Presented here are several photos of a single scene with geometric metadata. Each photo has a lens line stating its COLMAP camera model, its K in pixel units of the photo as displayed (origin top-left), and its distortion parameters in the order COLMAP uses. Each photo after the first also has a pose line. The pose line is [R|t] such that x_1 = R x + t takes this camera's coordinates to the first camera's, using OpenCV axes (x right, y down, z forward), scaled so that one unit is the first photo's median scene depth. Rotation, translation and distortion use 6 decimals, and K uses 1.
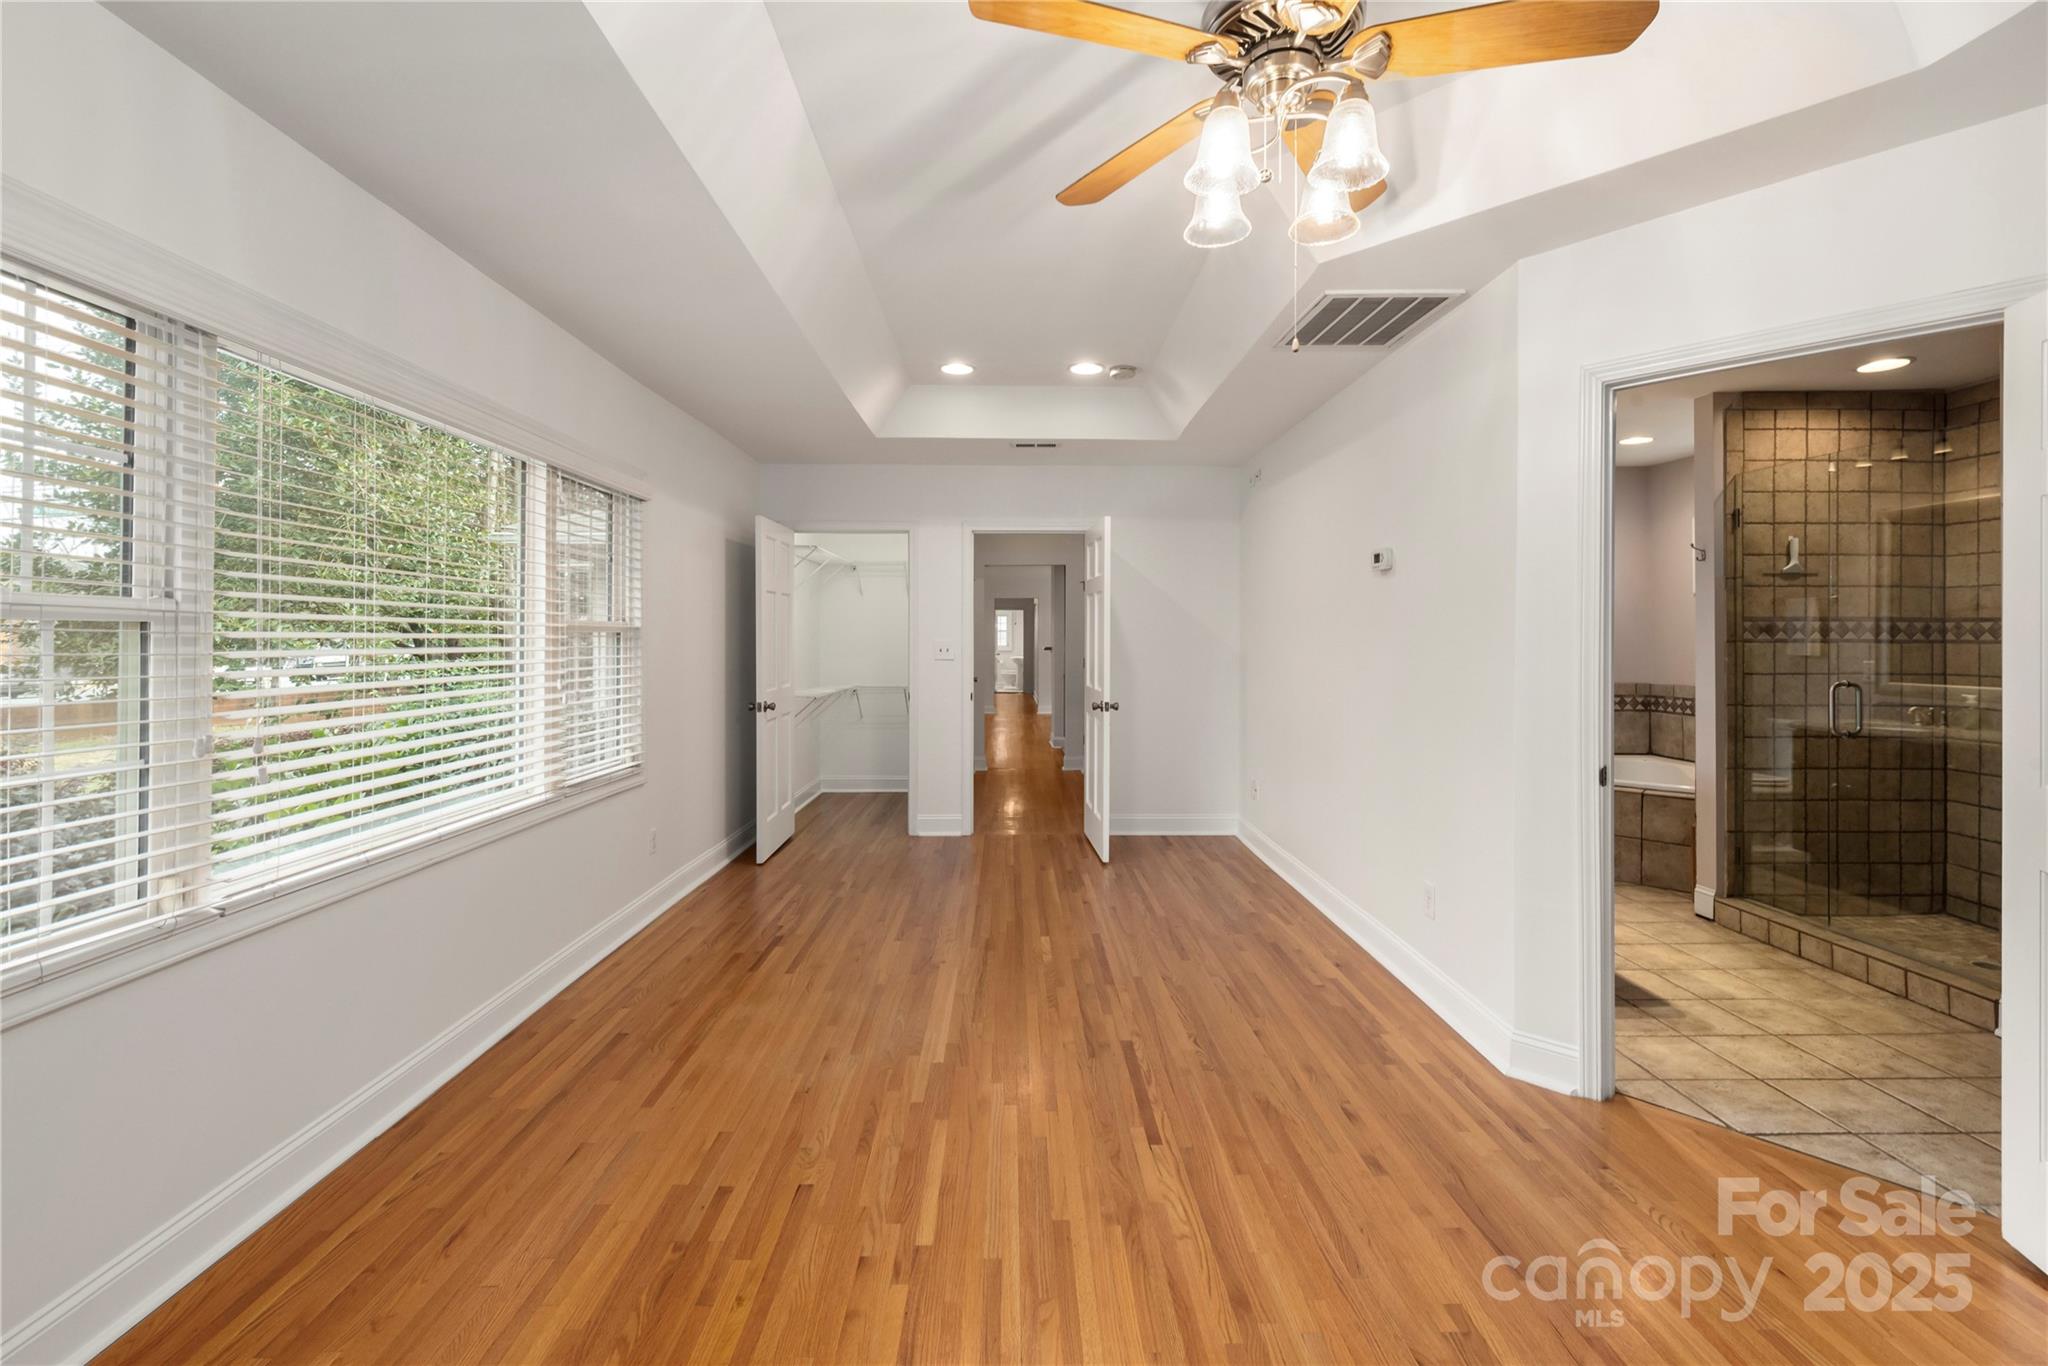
lens RADIAL K [[887.7, 0, 1020.7], [0, 887.7, 648.5], [0, 0, 1]] dist [0.002580, -0.002270]
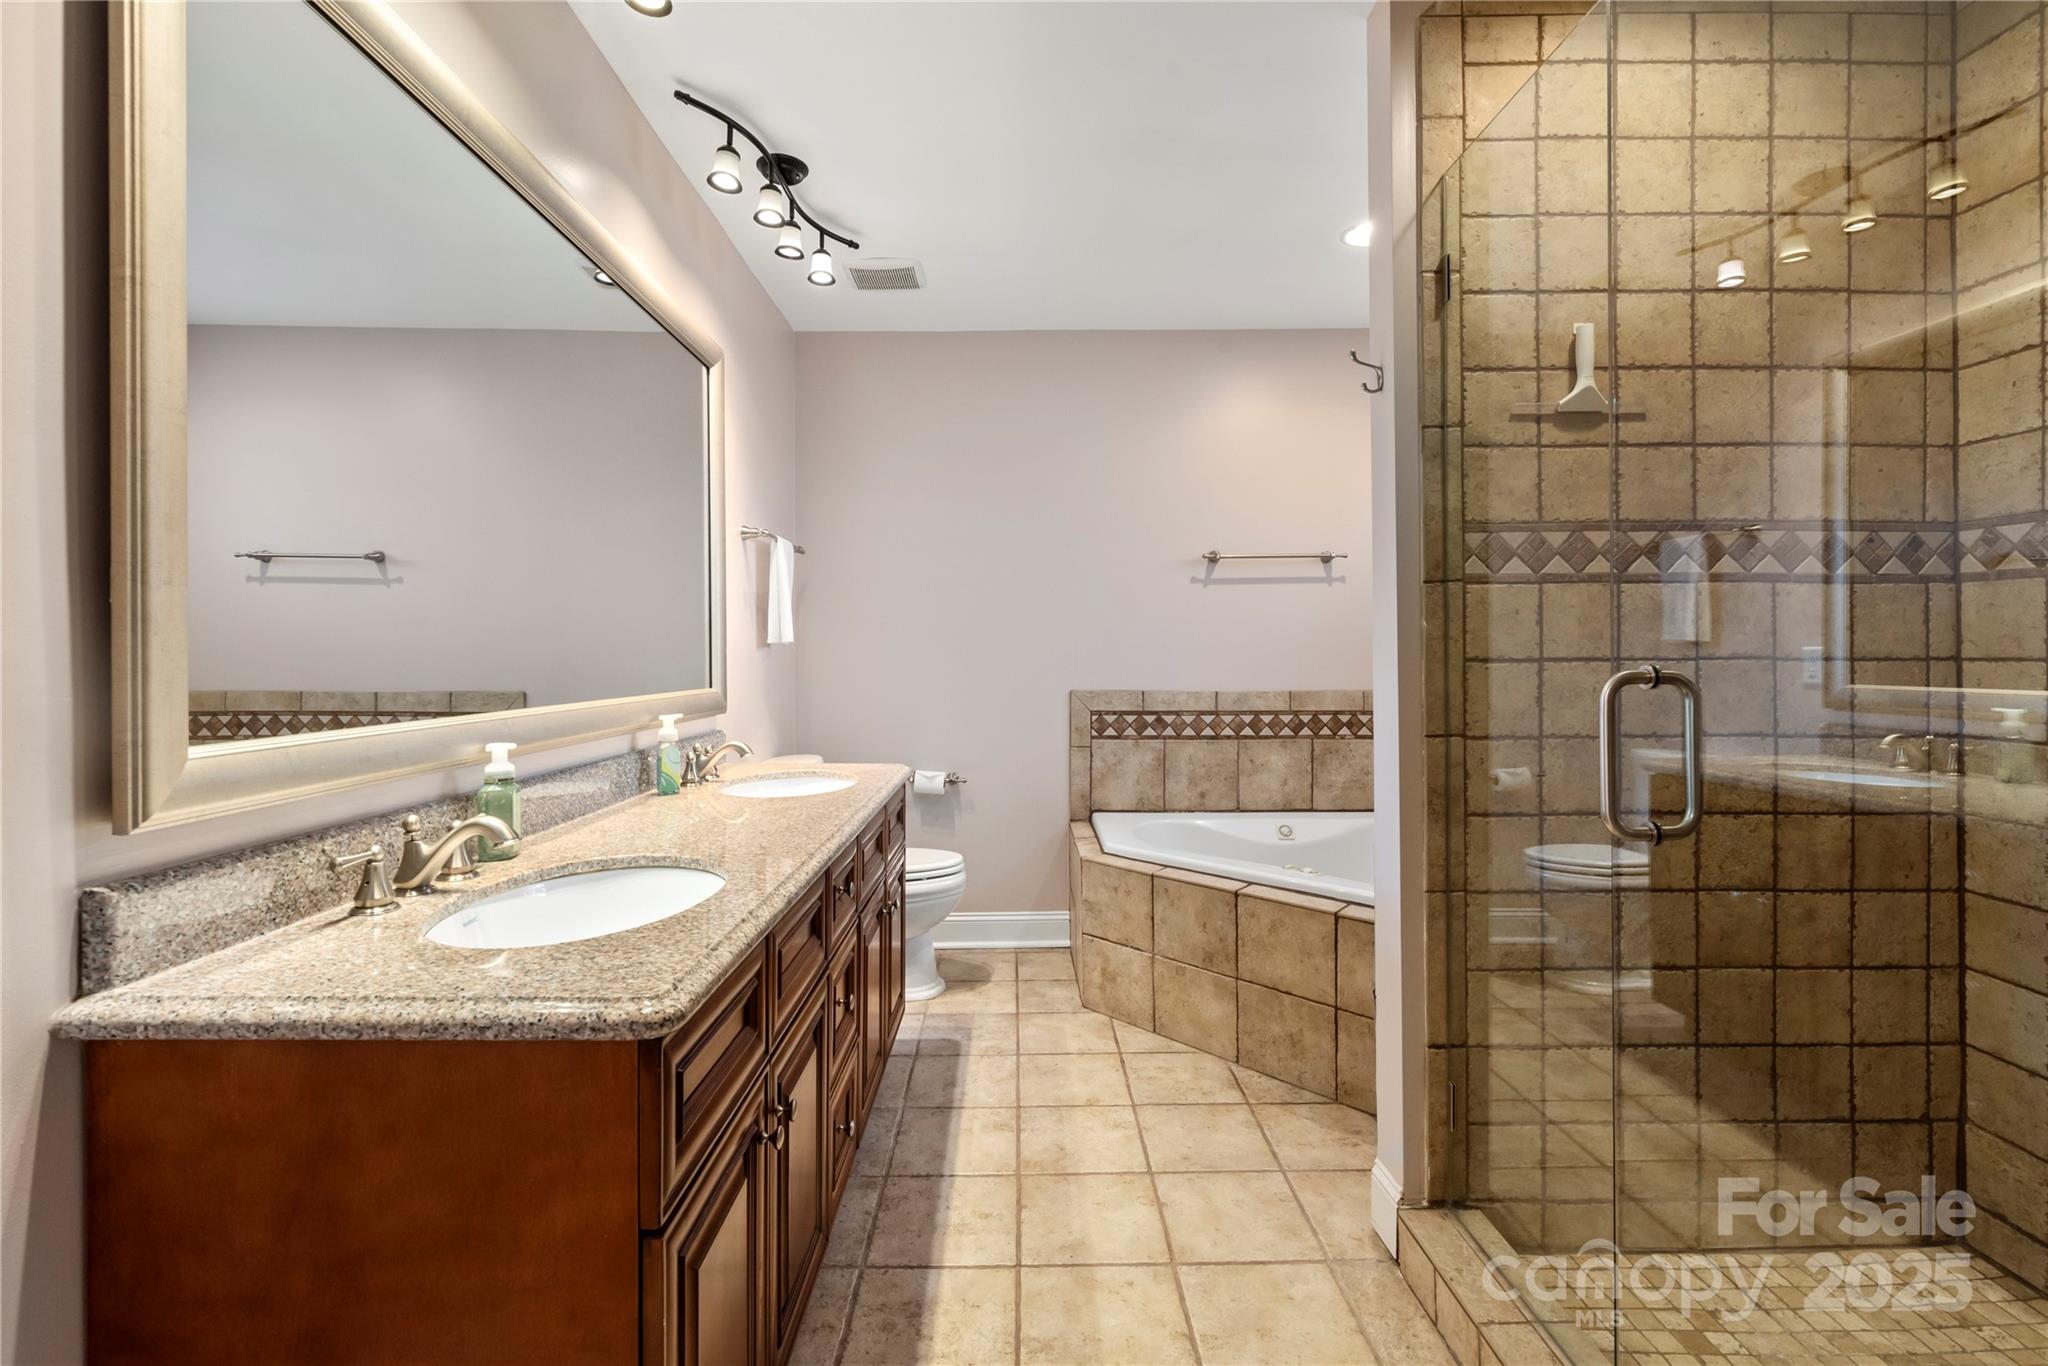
lens RADIAL K [[887.7, 0, 1026.4], [0, 887.7, 661.2], [0, 0, 1]] dist [0.002580, -0.002270]
pose [[0.999992, -0.003434, -0.002106, 0.612364], [0.003428, 0.999989, -0.003104, 0.029896], [0.002117, 0.003097, 0.999993, 0.589943]]
